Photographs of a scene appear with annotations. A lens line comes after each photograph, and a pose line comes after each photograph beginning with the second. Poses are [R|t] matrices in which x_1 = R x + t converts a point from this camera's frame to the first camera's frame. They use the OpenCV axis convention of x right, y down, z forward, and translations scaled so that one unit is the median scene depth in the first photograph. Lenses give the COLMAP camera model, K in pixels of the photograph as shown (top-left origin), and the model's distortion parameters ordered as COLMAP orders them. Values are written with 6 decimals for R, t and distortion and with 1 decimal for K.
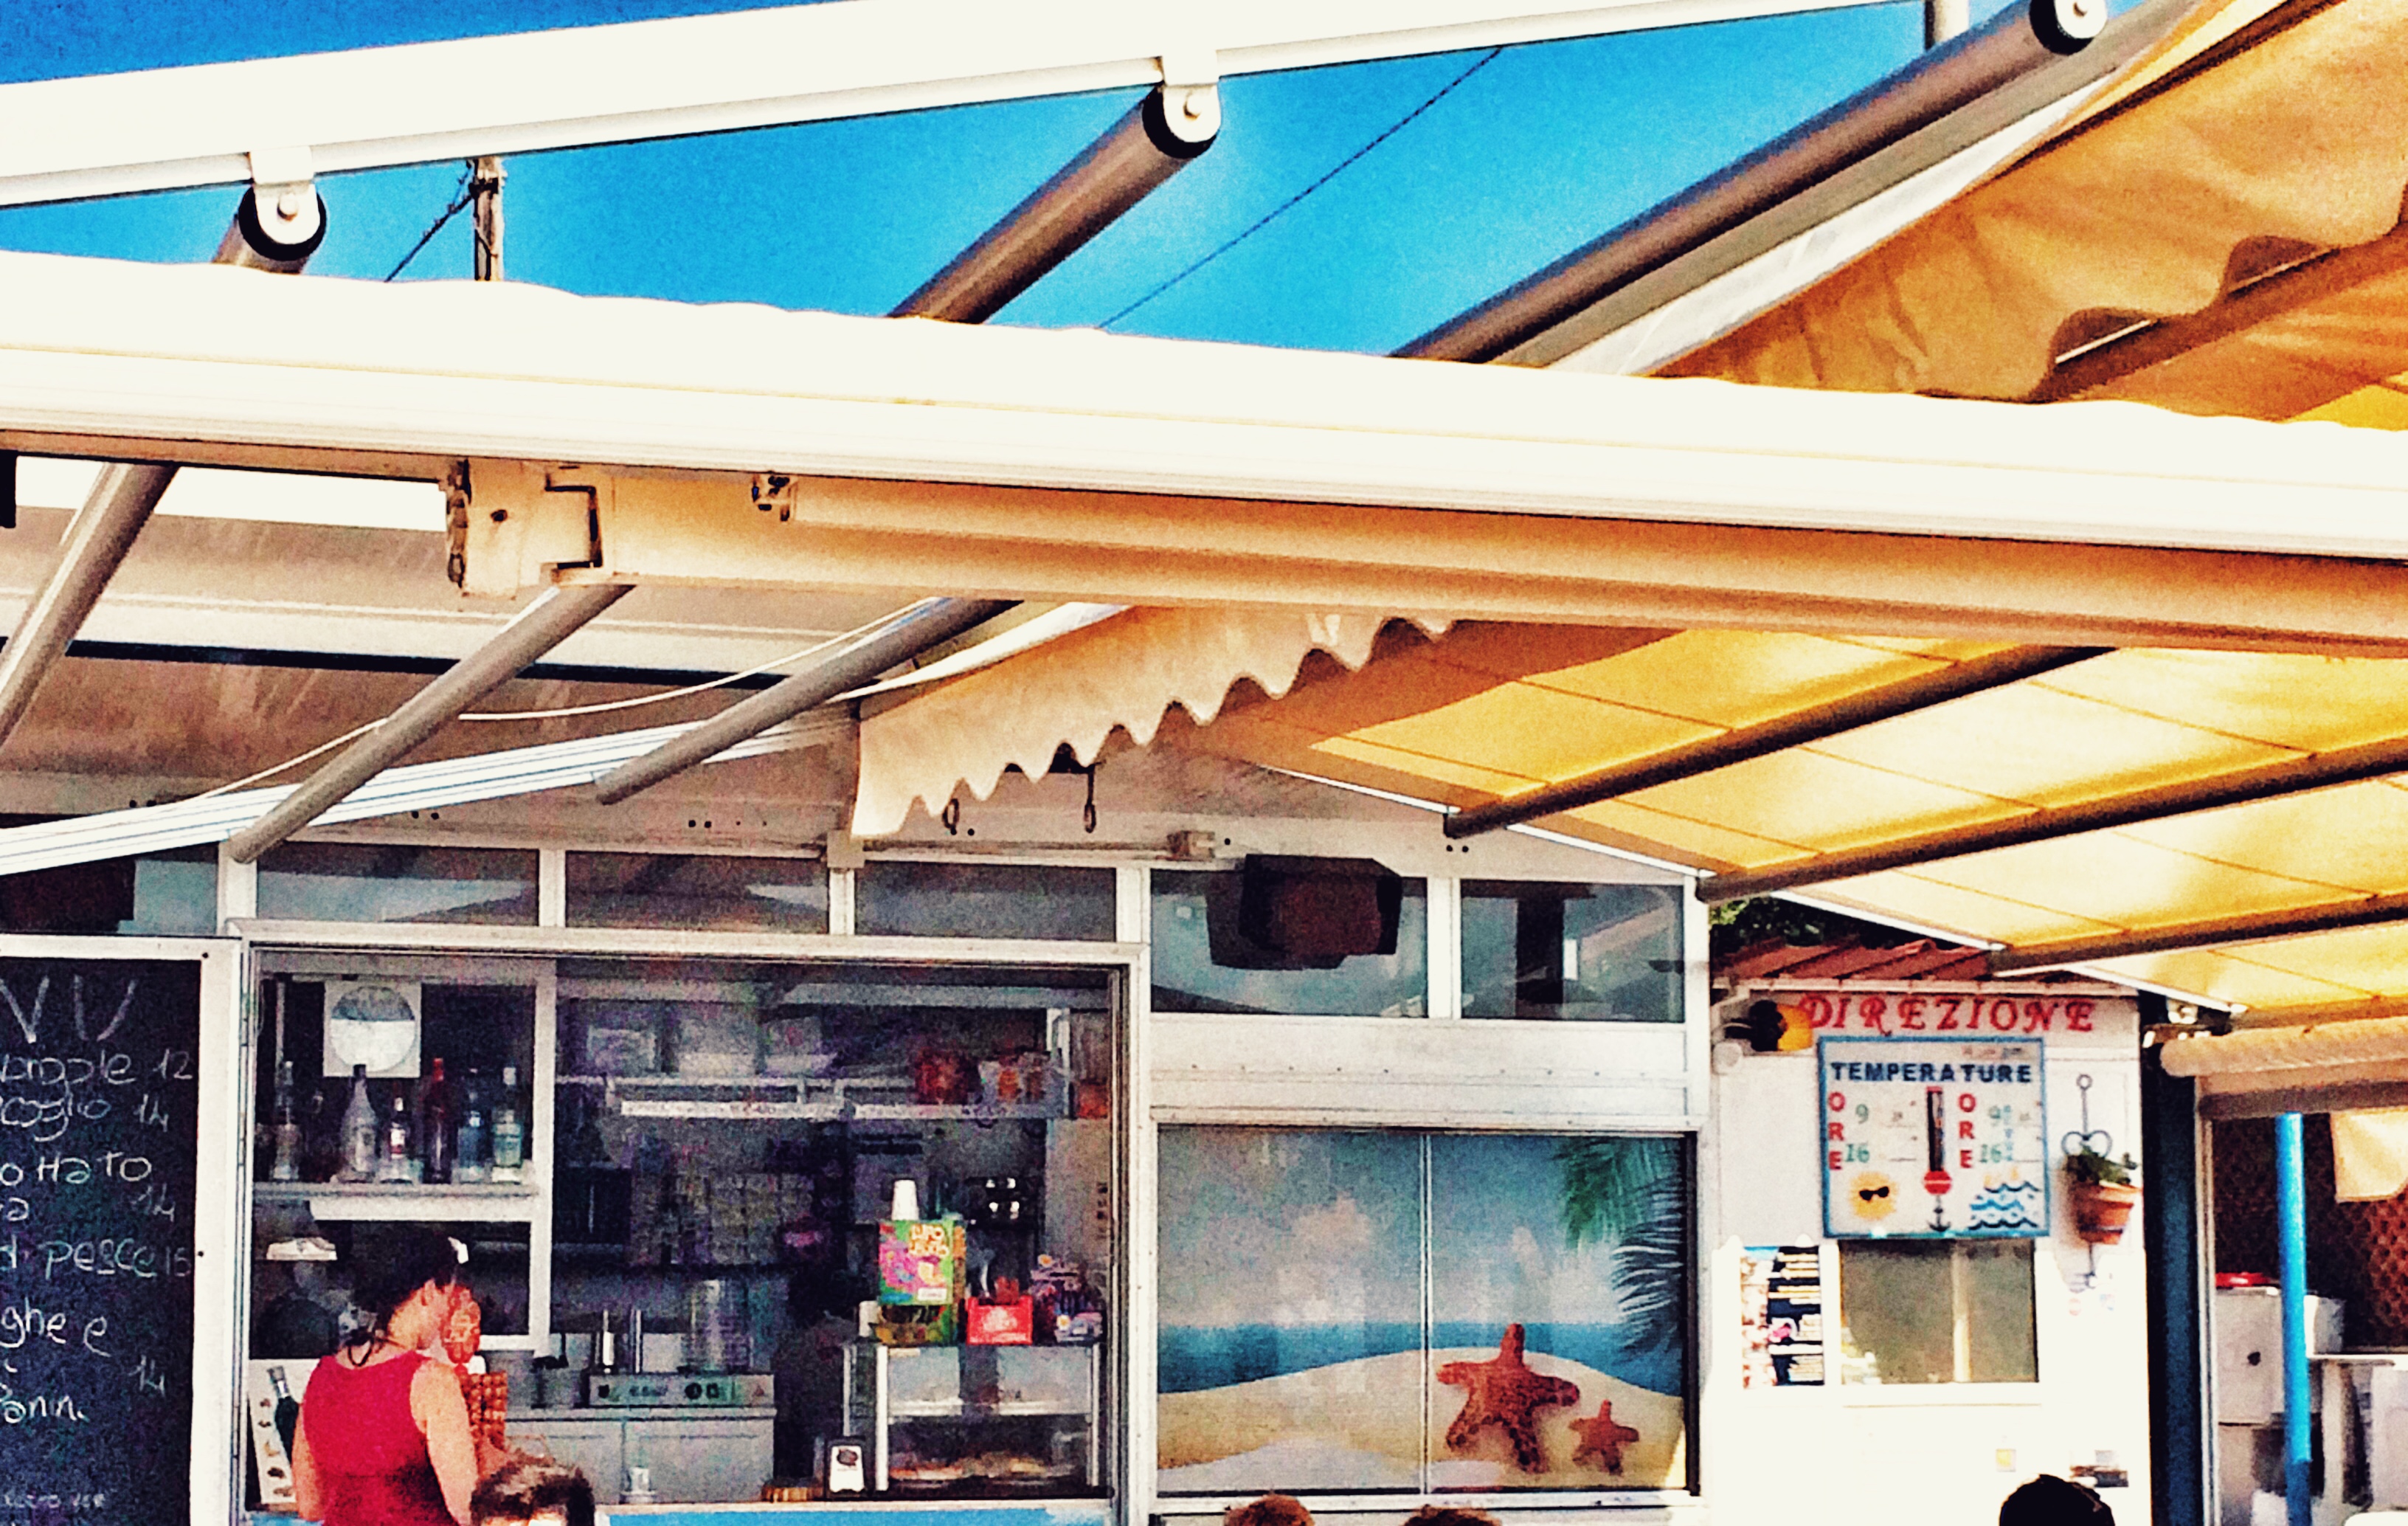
lens RADIAL K [[4558.2, 0, 1224.9], [0, 4558.2, 782.5], [0, 0, 1]] dist [0.018041, 0.000000]
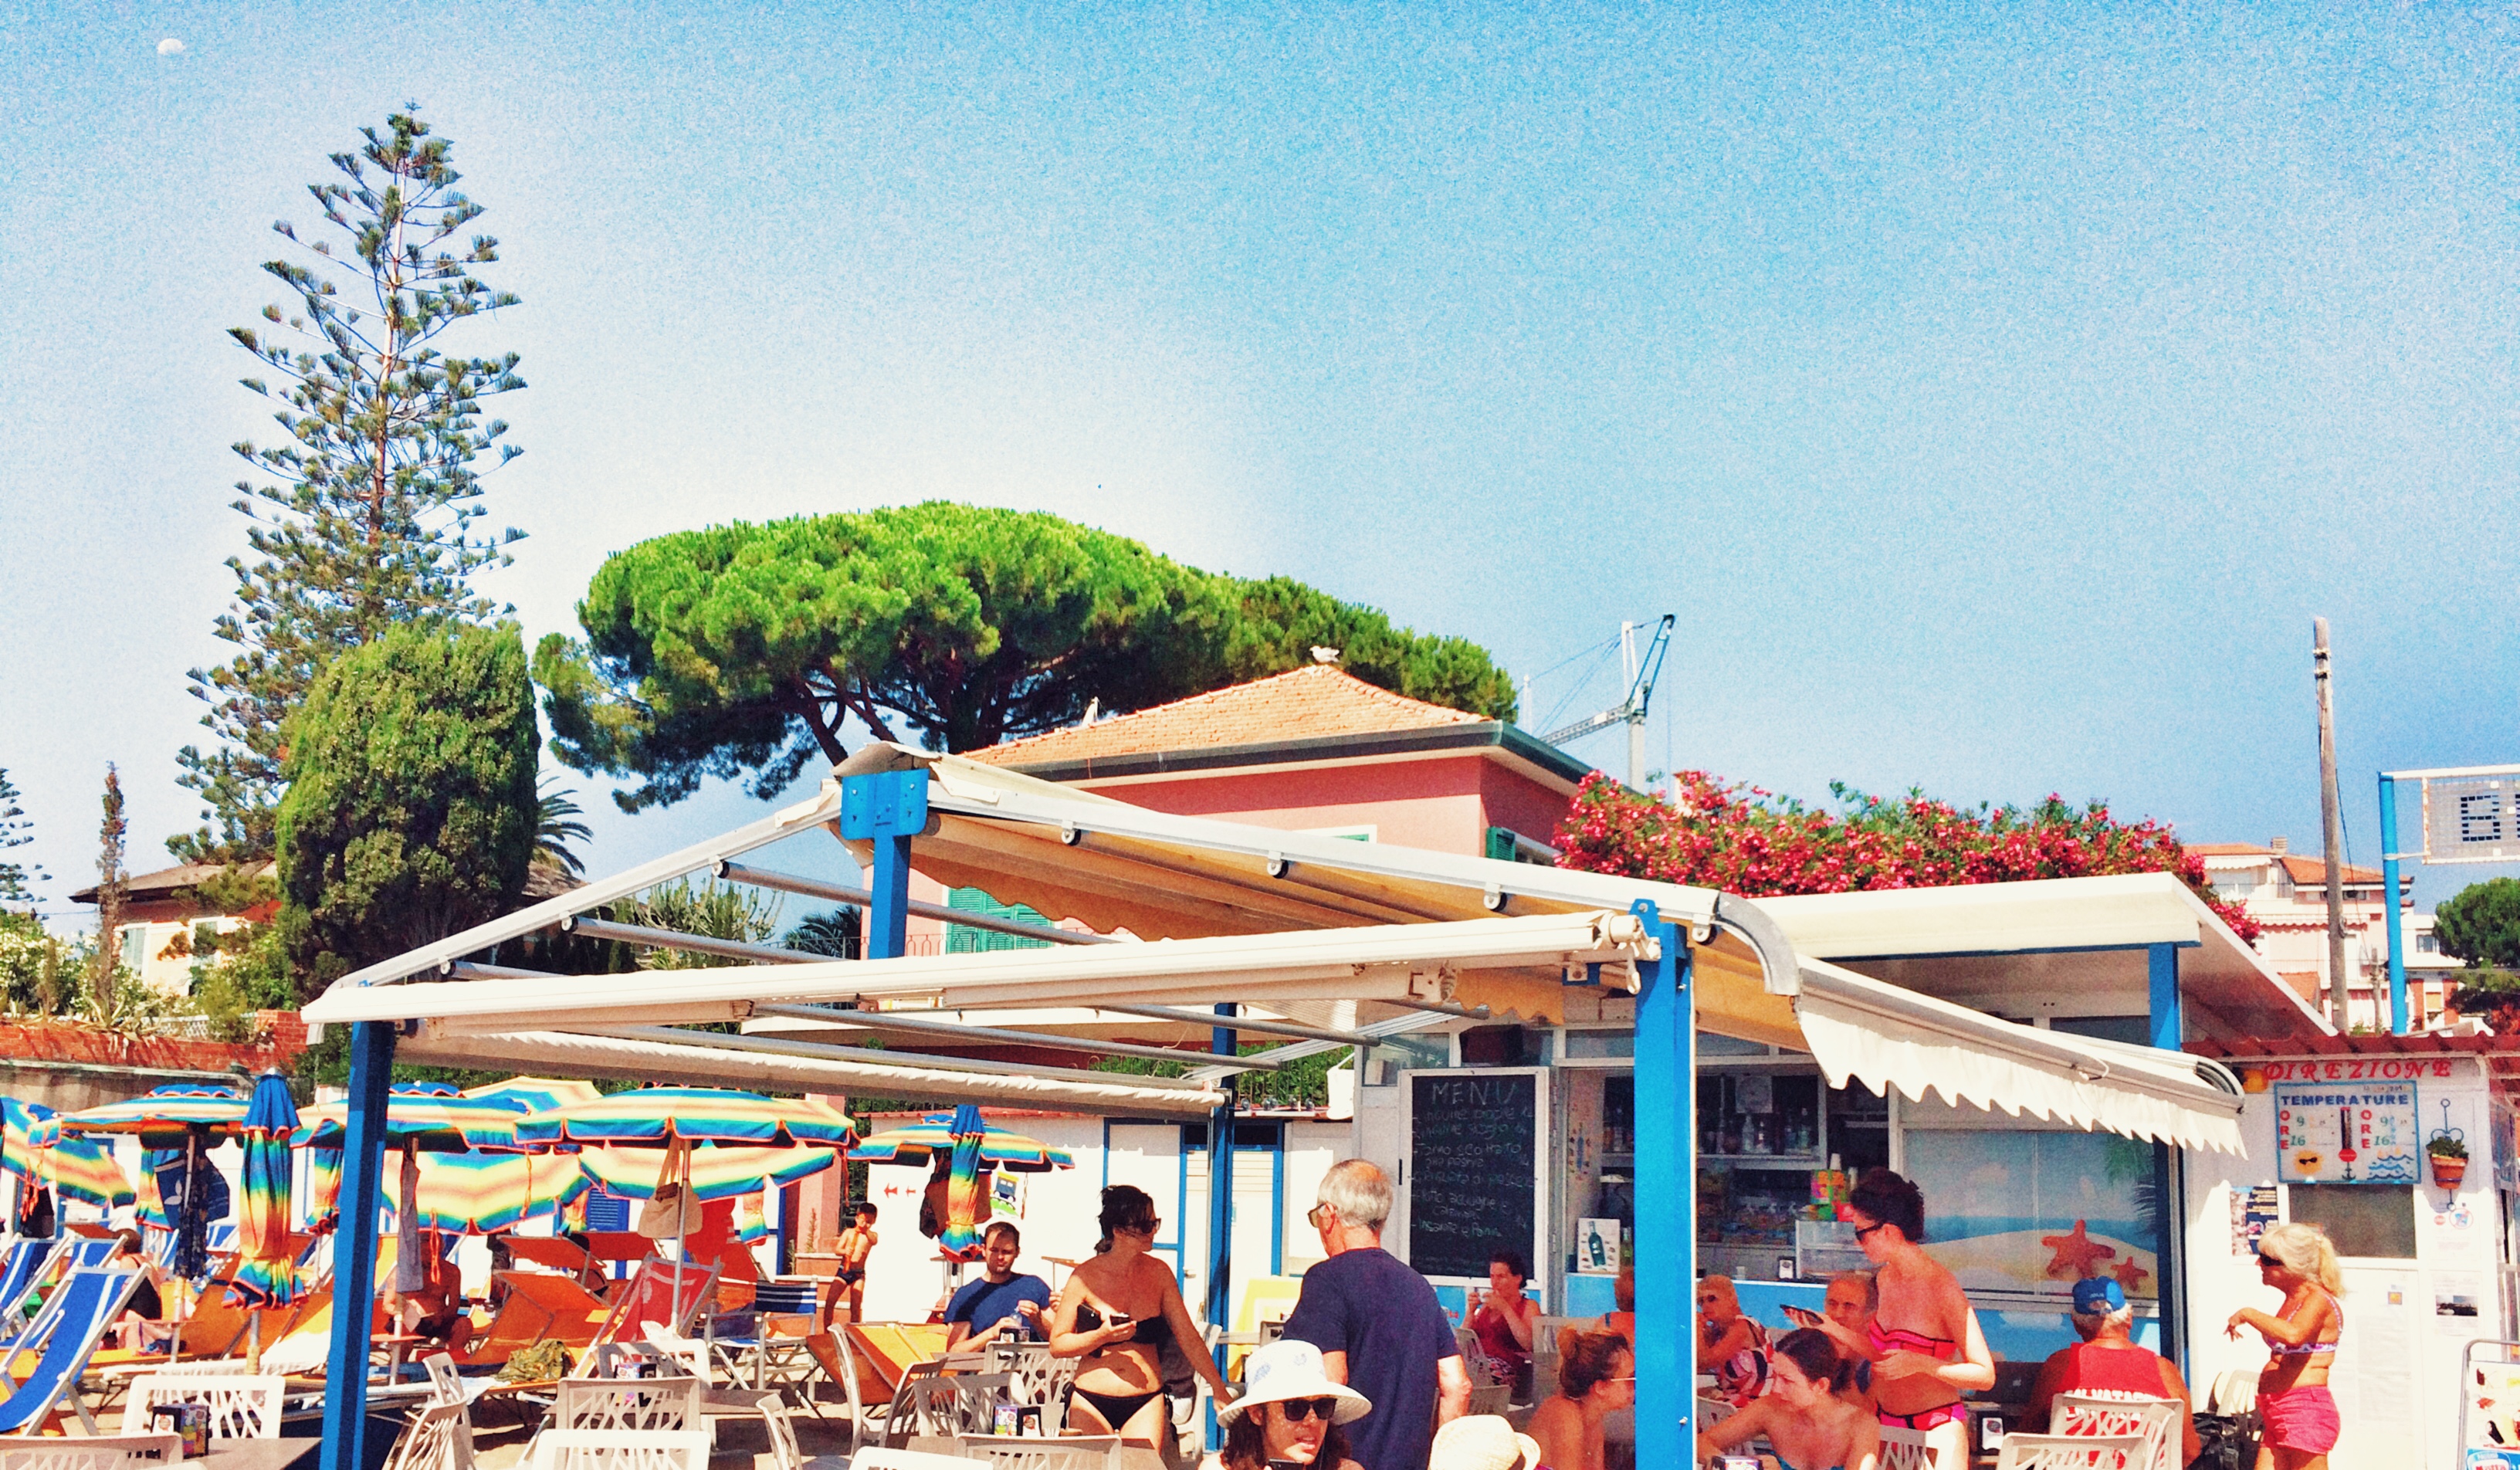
lens RADIAL K [[2133.8, 0, 1222.4], [0, 2133.8, 930.8], [0, 0, 1]] dist [0.004330, -0.014114]
pose [[0.583759, -0.083192, -0.807654, 0.663544], [0.068280, 0.996243, -0.053265, 0.006849], [0.809051, -0.024053, 0.587246, 0.066189]]
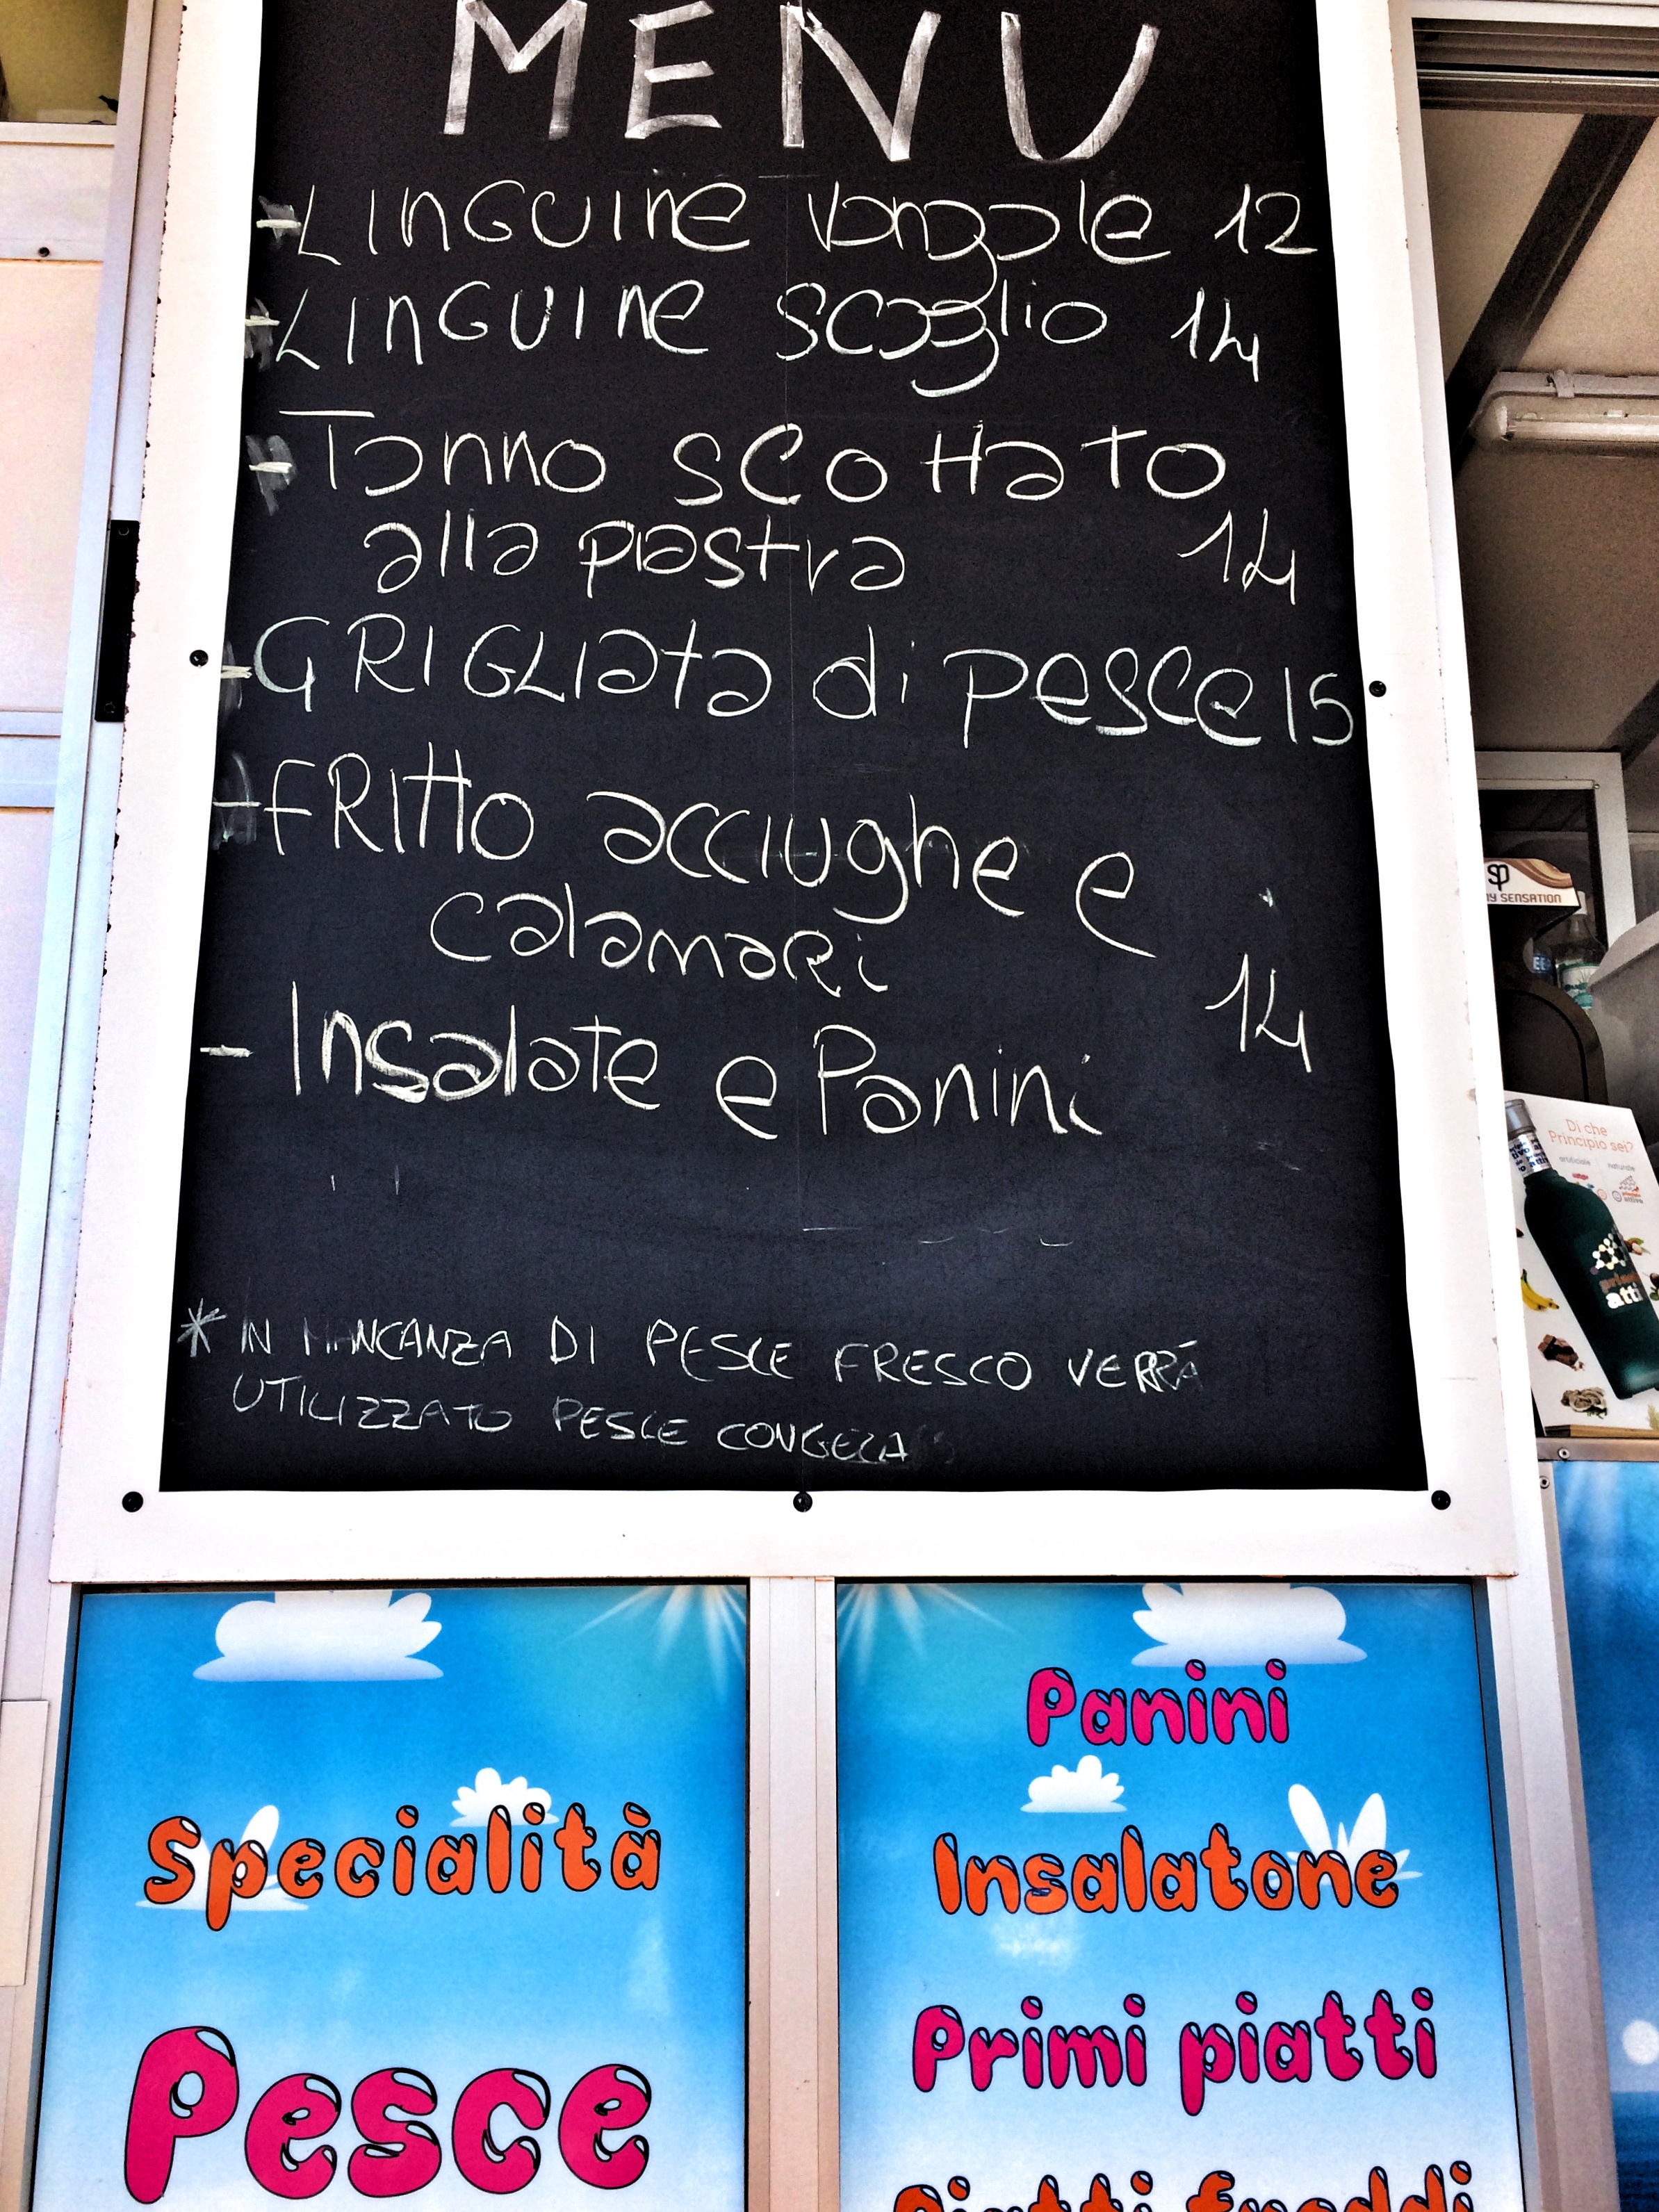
lens RADIAL K [[1884.6, 0, 828.0], [0, 1884.6, 1093.3], [0, 0, 1]] dist [0.066503, -0.092431]
pose [[0.958790, -0.063458, -0.276937, -0.203761], [0.032549, 0.992854, -0.114814, 0.134923], [0.282243, 0.101069, 0.954004, 0.764050]]
